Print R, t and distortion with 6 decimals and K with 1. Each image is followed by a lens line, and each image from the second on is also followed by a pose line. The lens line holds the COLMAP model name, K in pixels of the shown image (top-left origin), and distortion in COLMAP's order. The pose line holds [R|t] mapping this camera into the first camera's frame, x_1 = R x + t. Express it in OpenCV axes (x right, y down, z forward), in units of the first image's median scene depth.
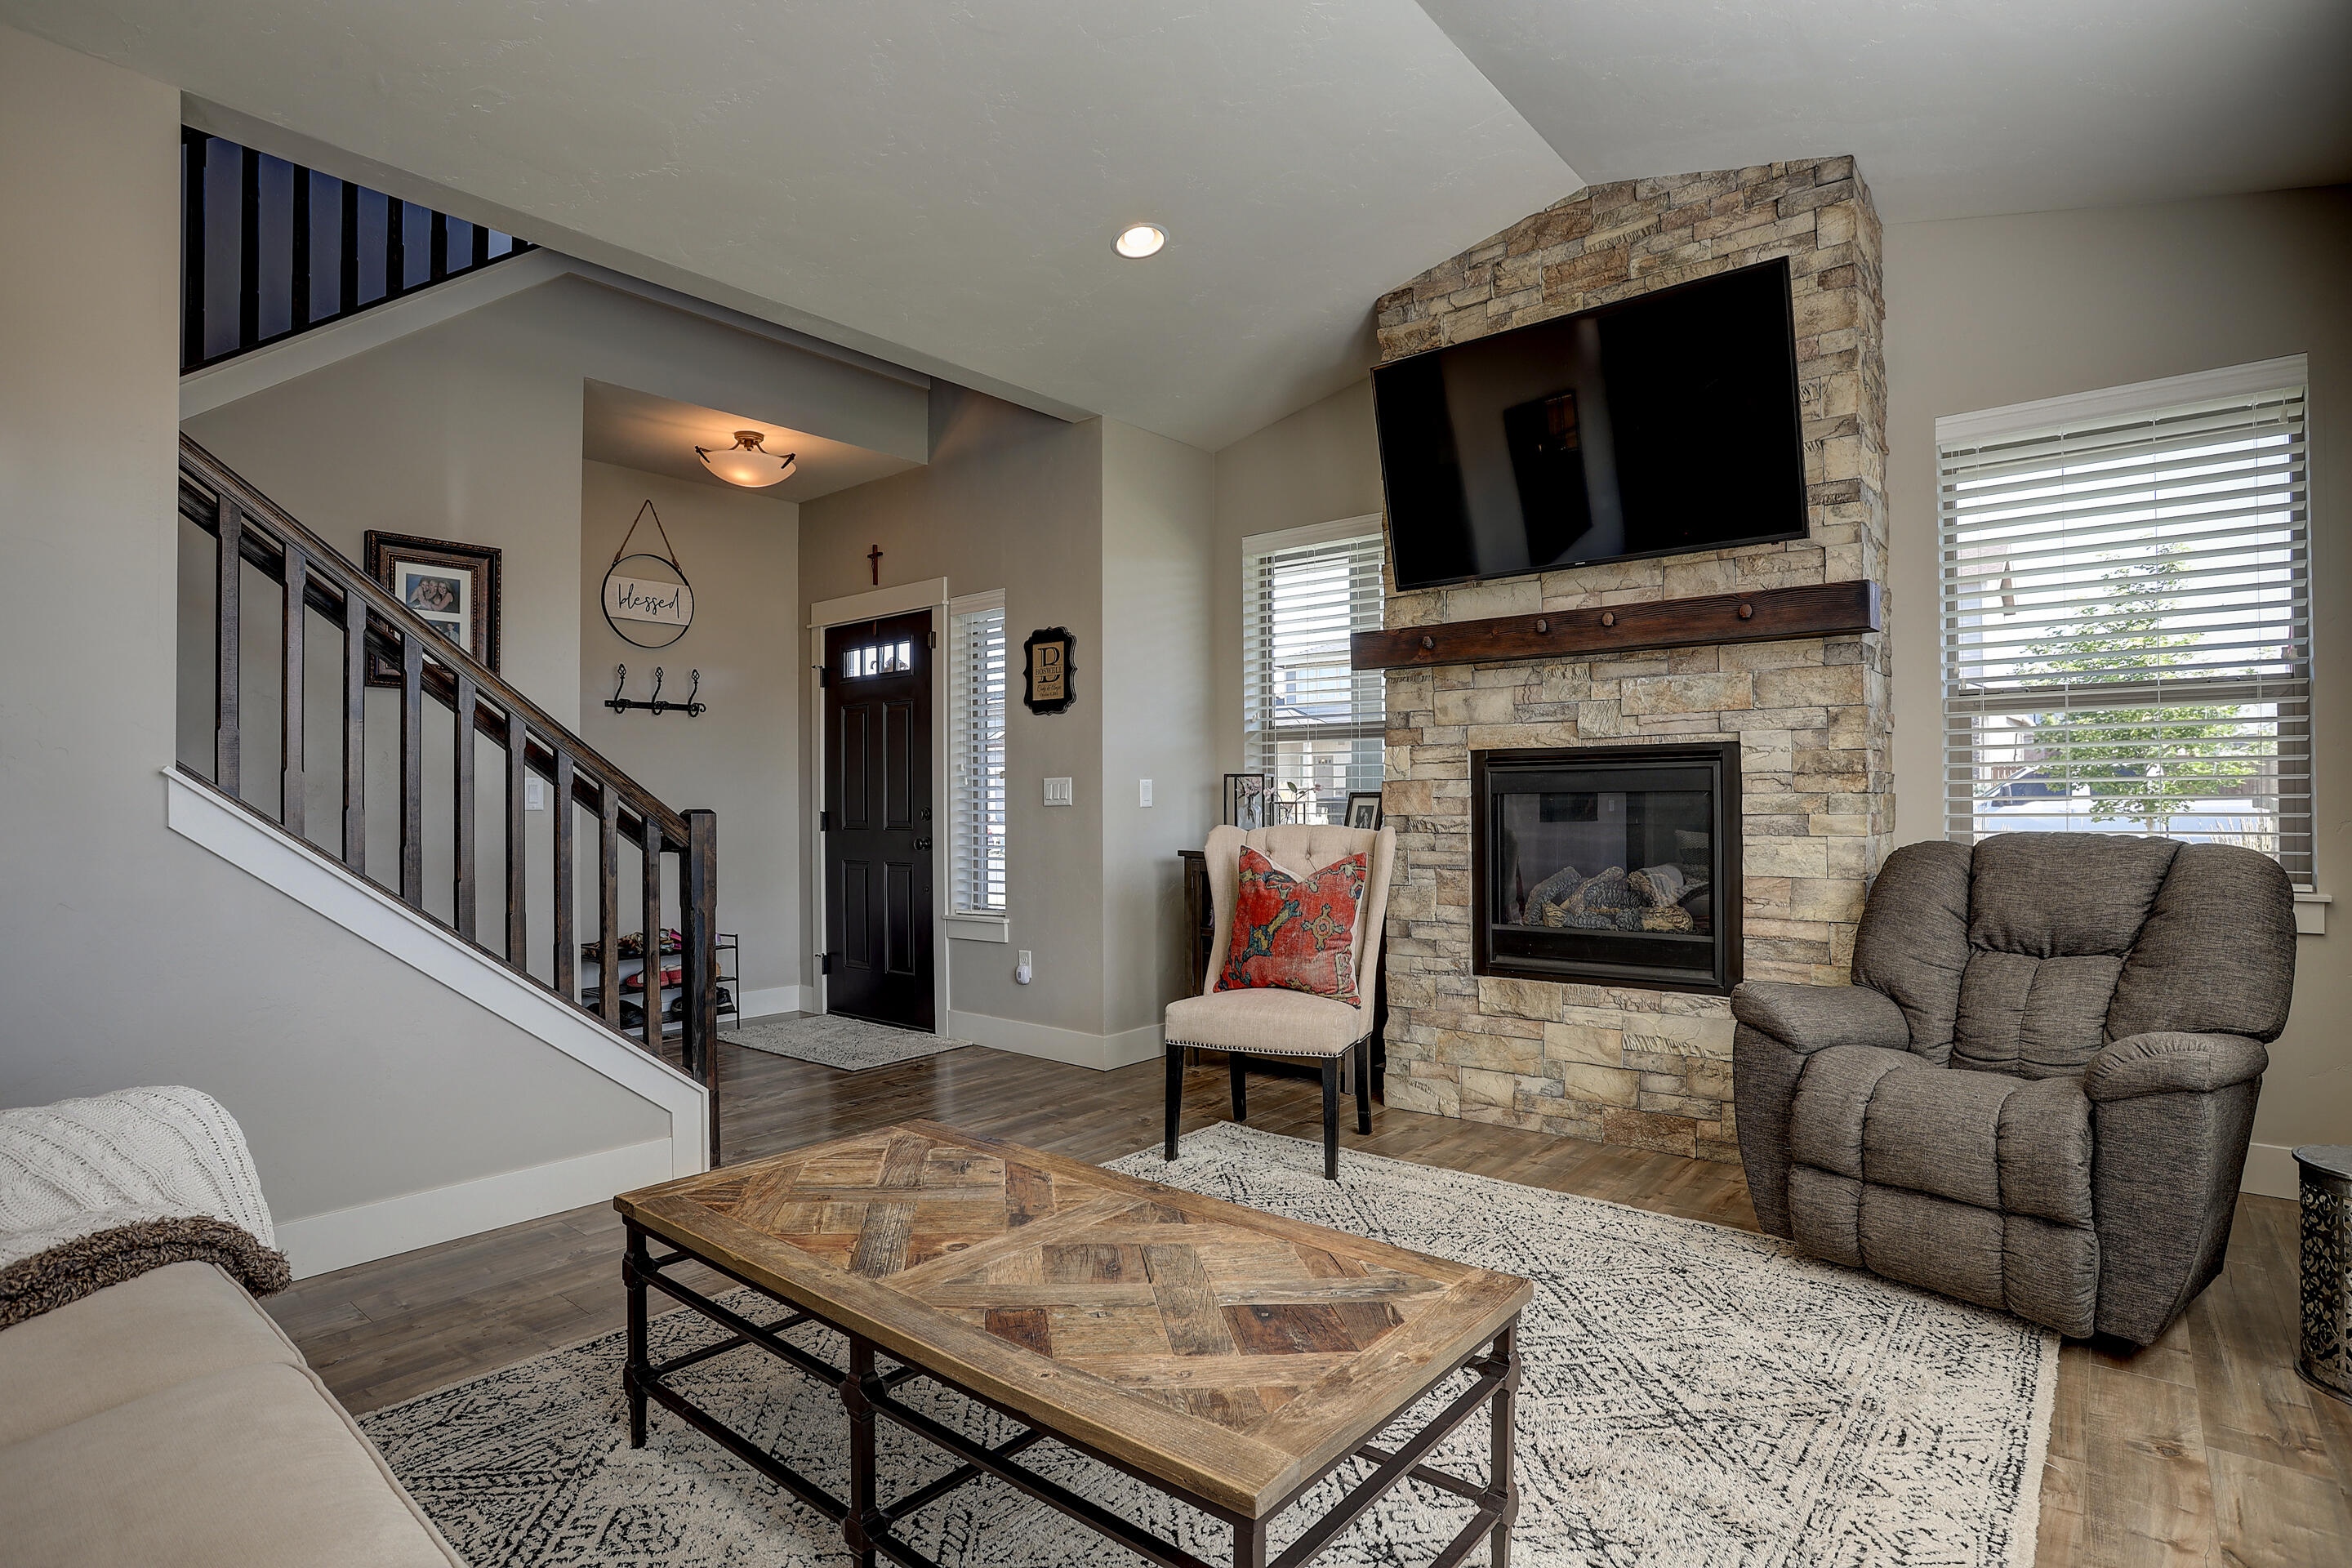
lens RADIAL K [[1182.7, 0, 1210.1], [0, 1182.7, 790.4], [0, 0, 1]] dist [-0.083626, 0.054266]
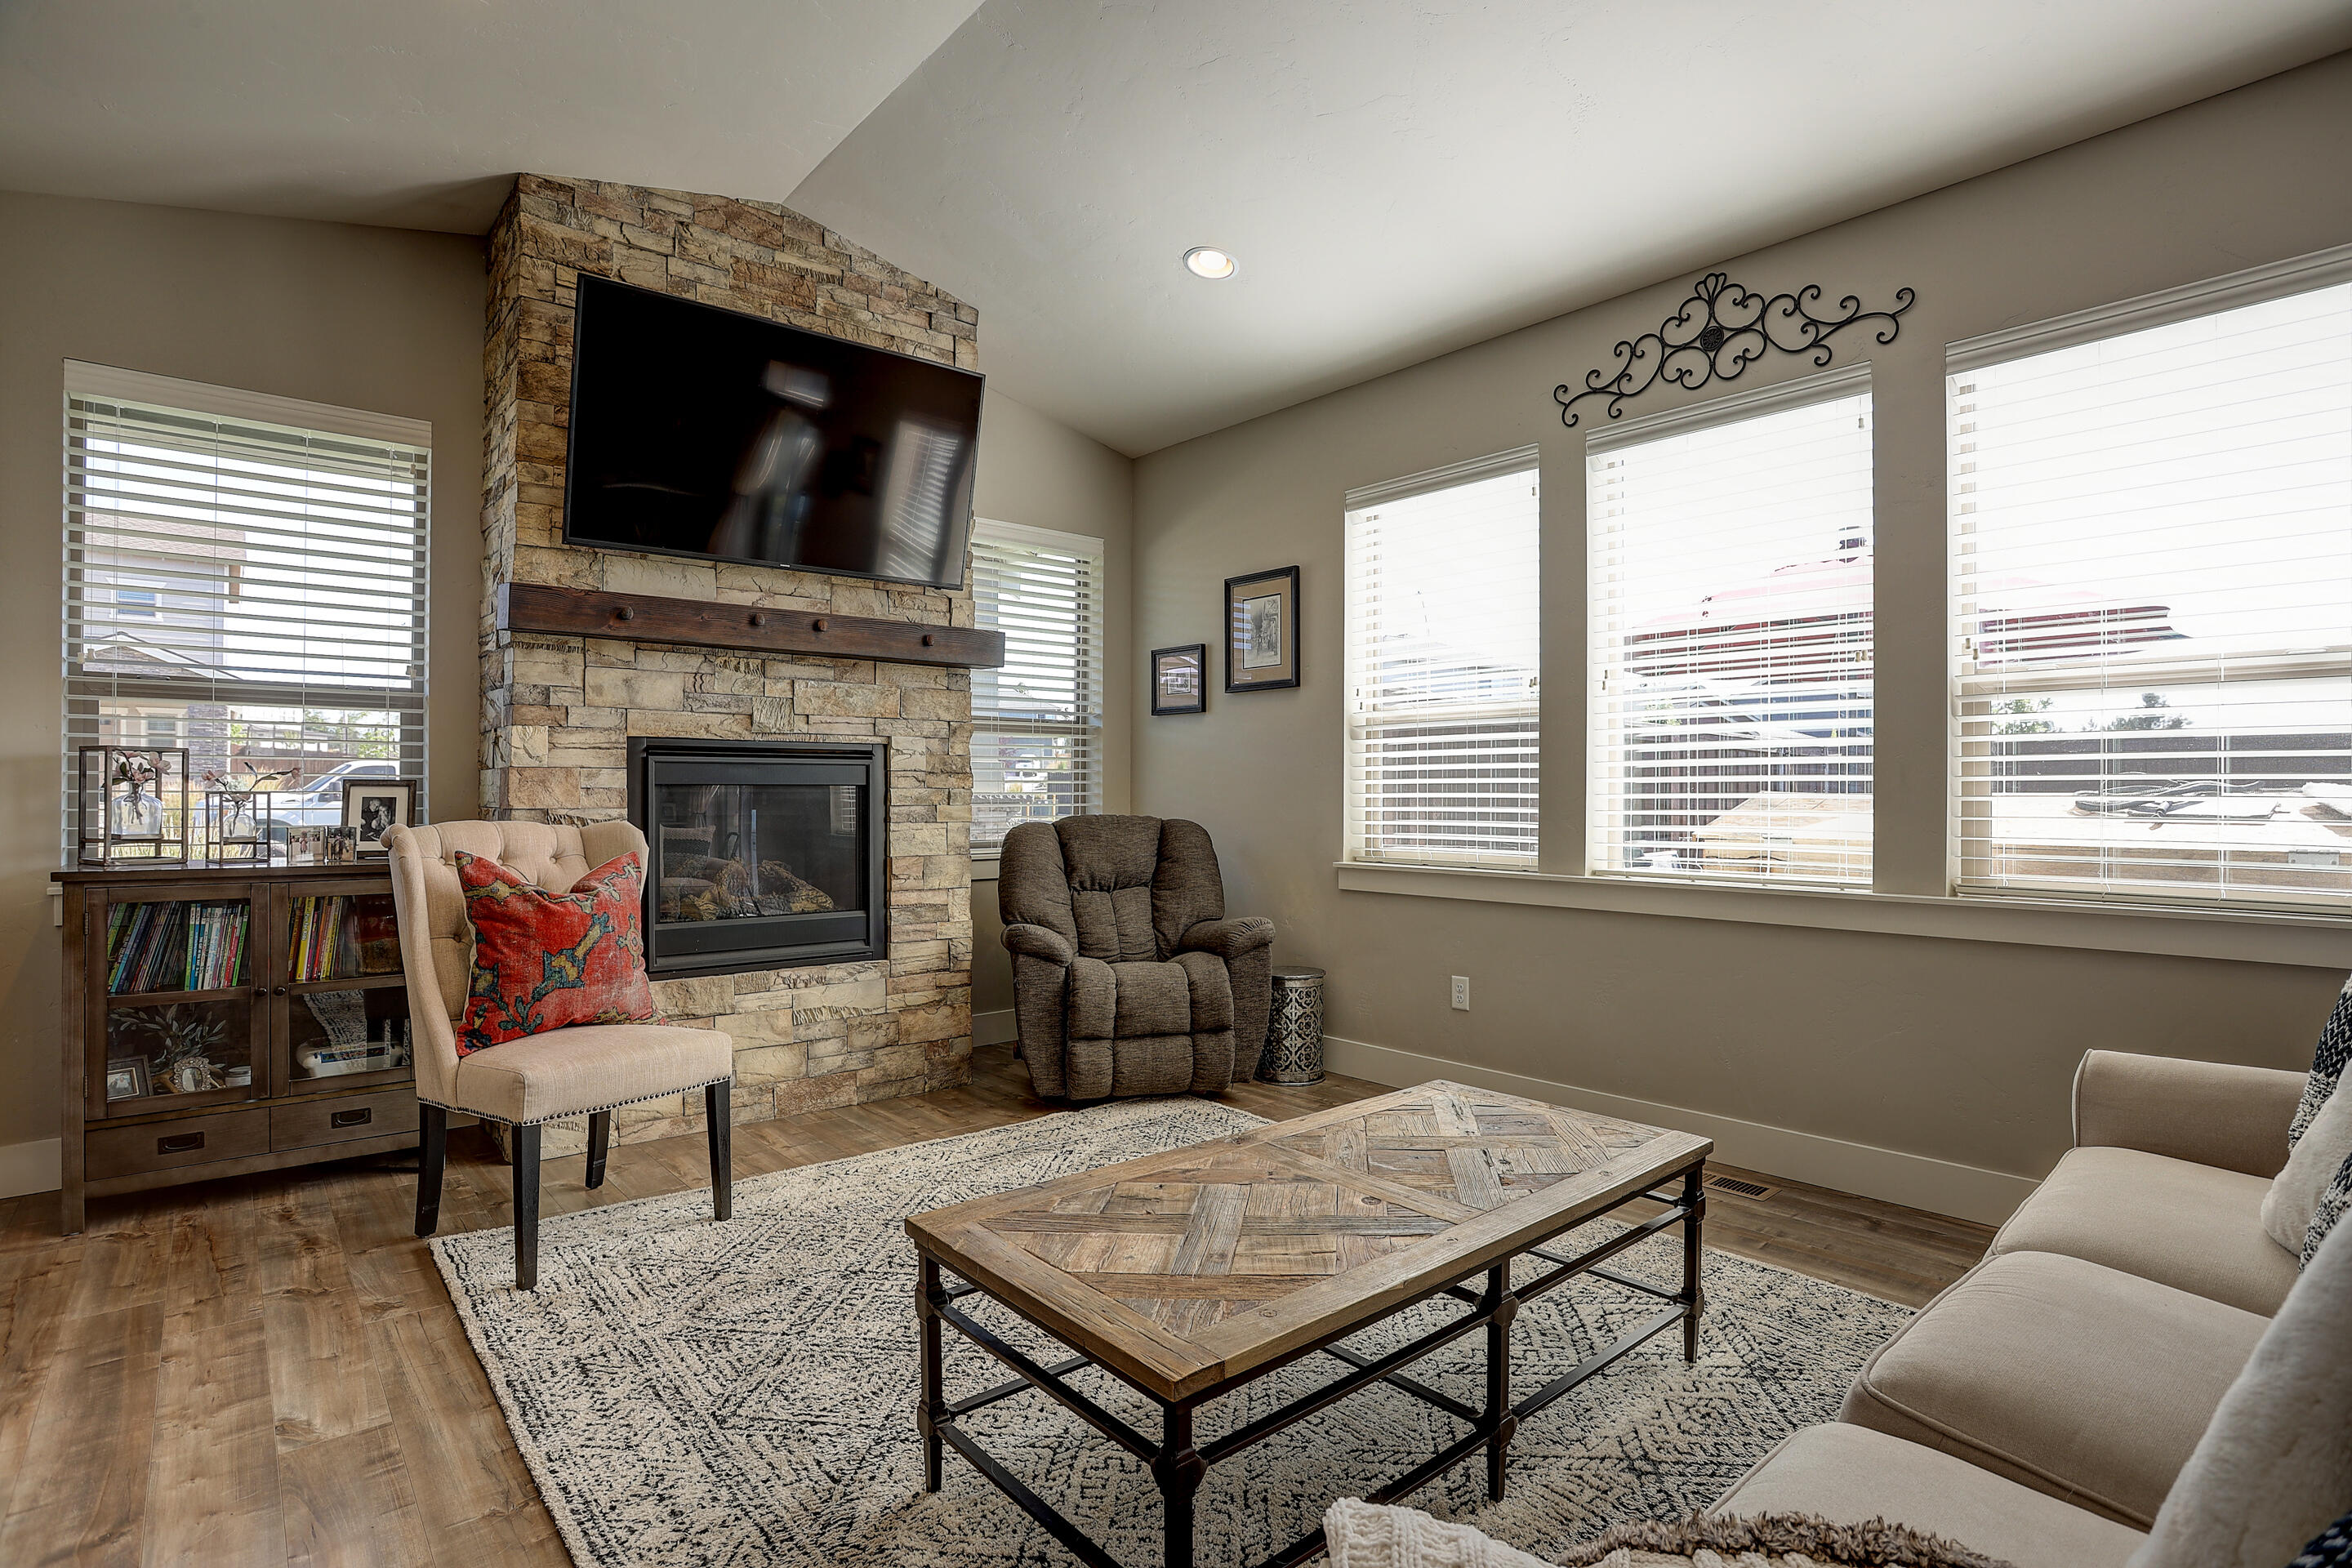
lens RADIAL K [[1145.6, 0, 1182.4], [0, 1145.6, 792.5], [0, 0, 1]] dist [-0.077804, 0.036543]
pose [[0.181896, 0.007625, 0.983288, -0.567521], [-0.011882, 0.999914, -0.005556, 0.008991], [-0.983246, -0.010673, 0.181971, 0.433376]]
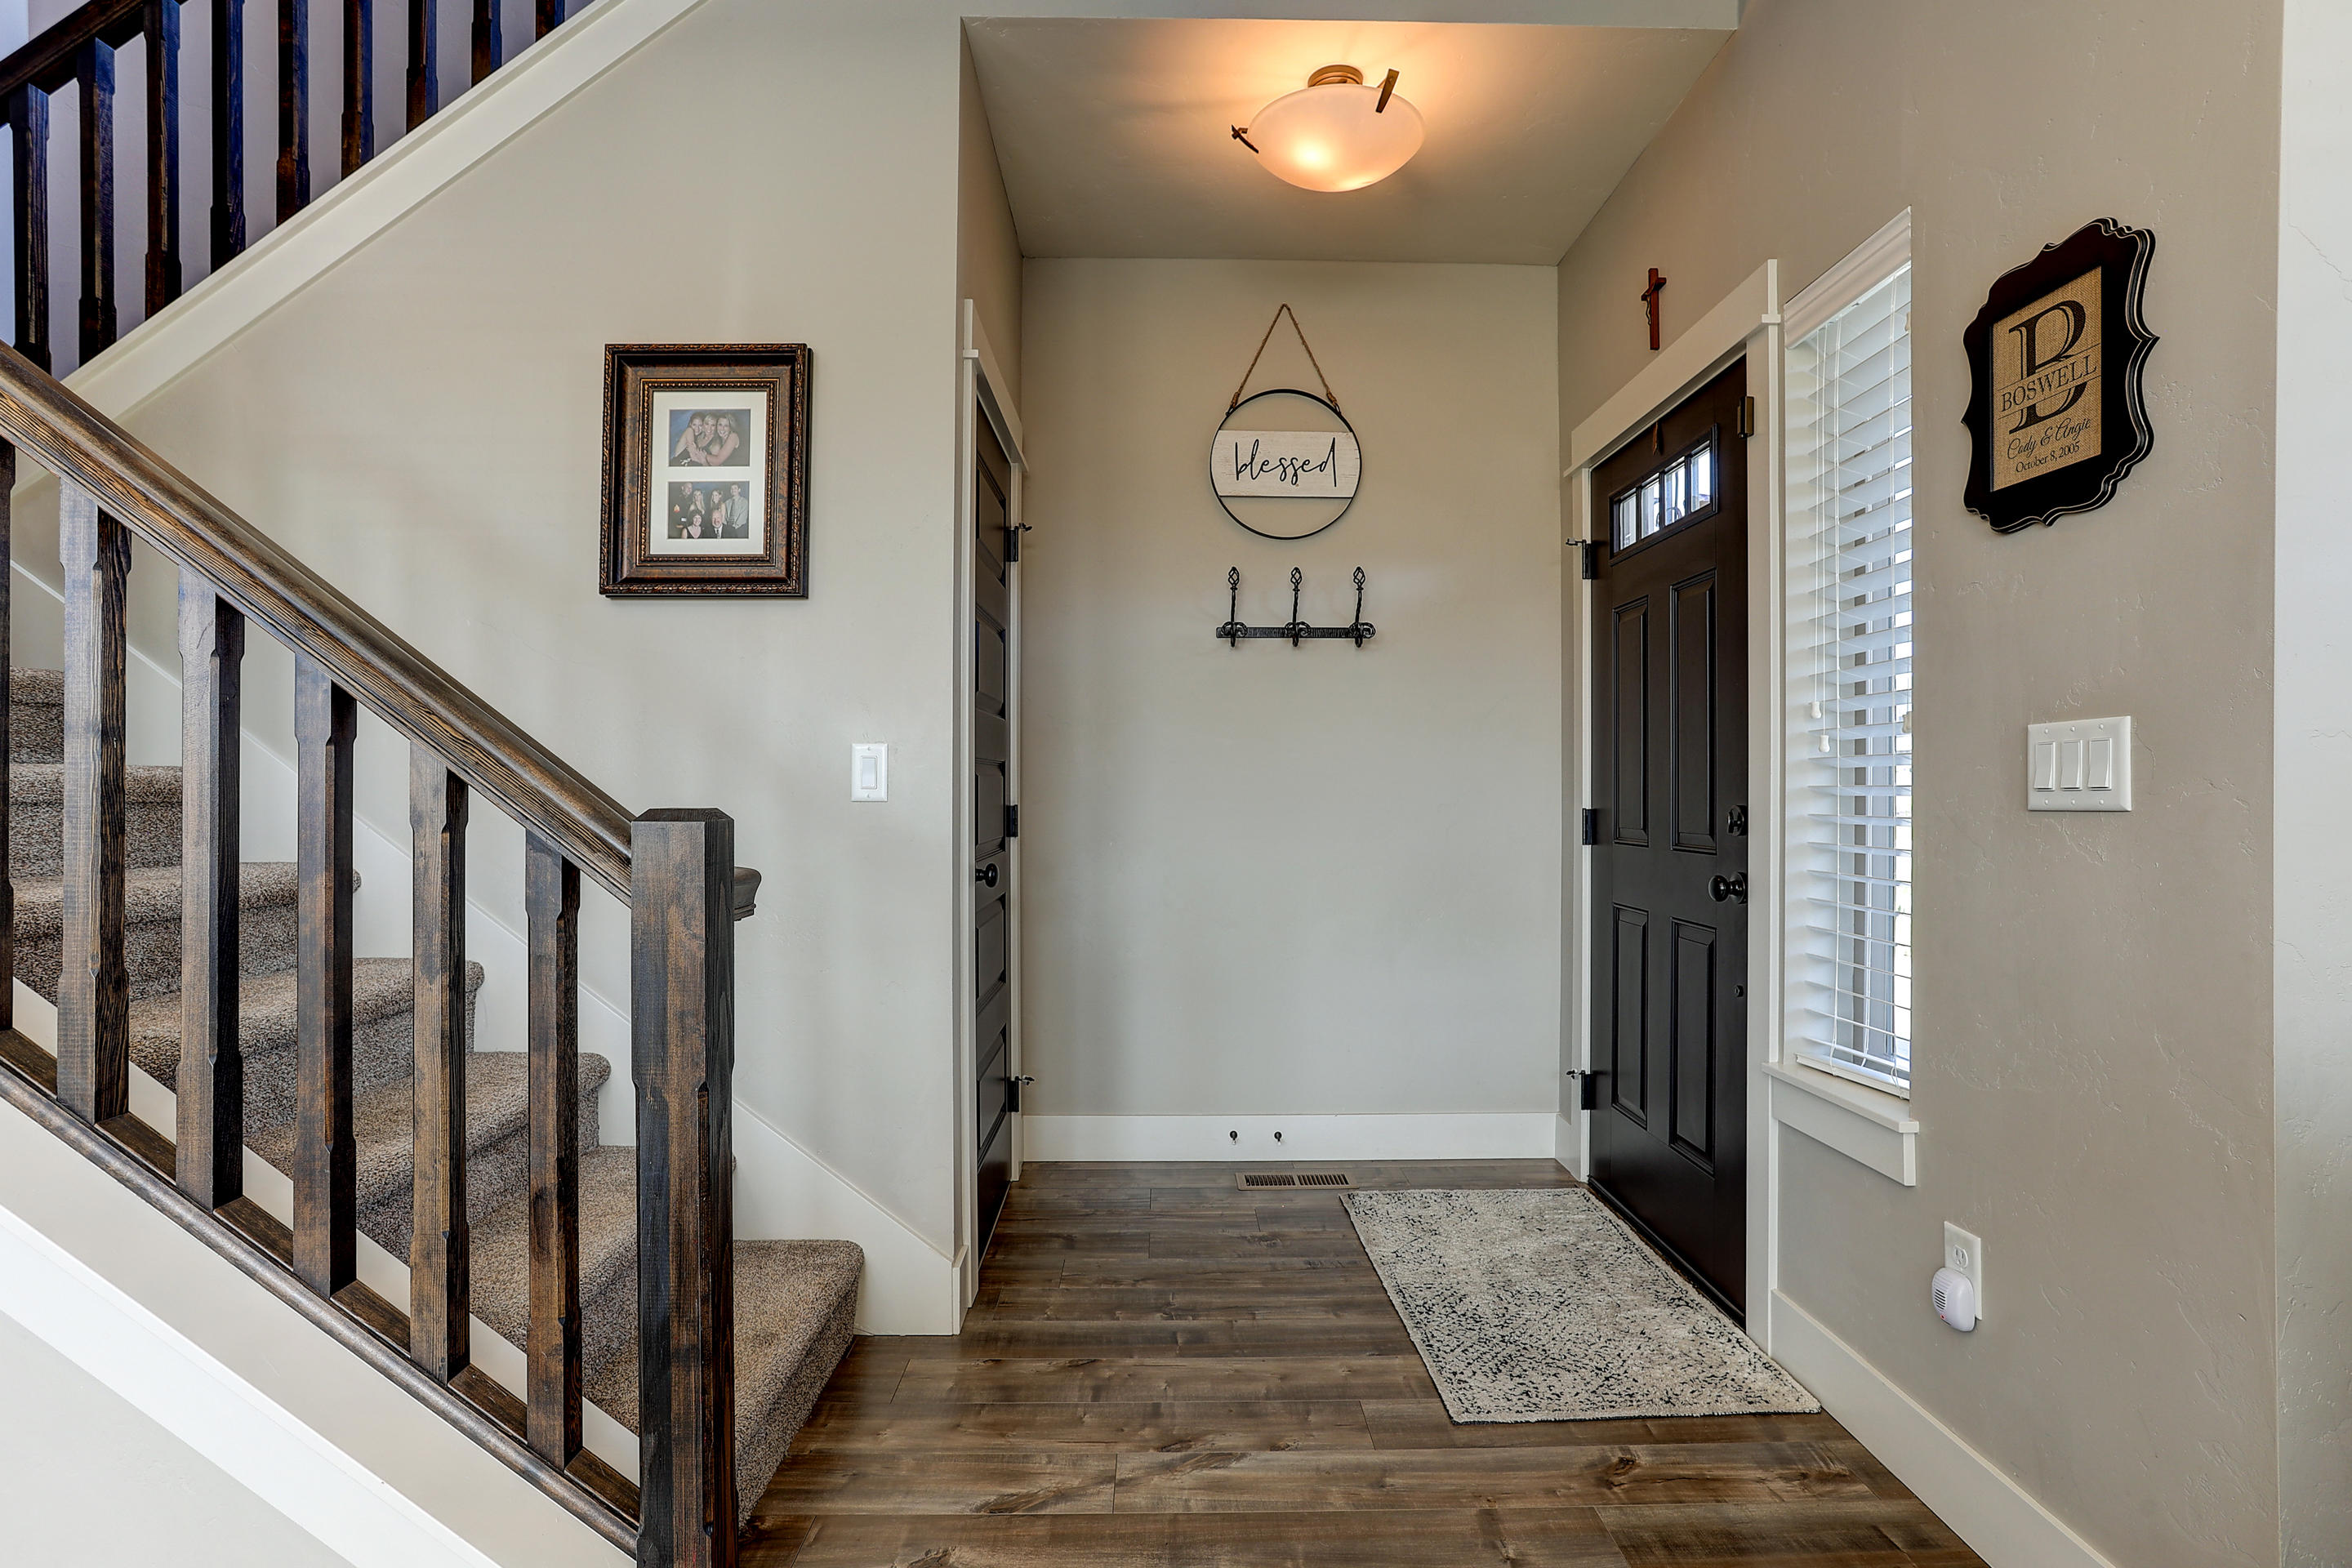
lens RADIAL K [[1145.6, 0, 1182.4], [0, 1145.6, 792.5], [0, 0, 1]] dist [-0.077804, 0.036543]
pose [[0.635182, 0.008349, -0.772317, -0.068493], [0.002477, 0.999914, 0.012847, 0.005014], [0.772358, -0.010073, 0.635107, 0.793745]]
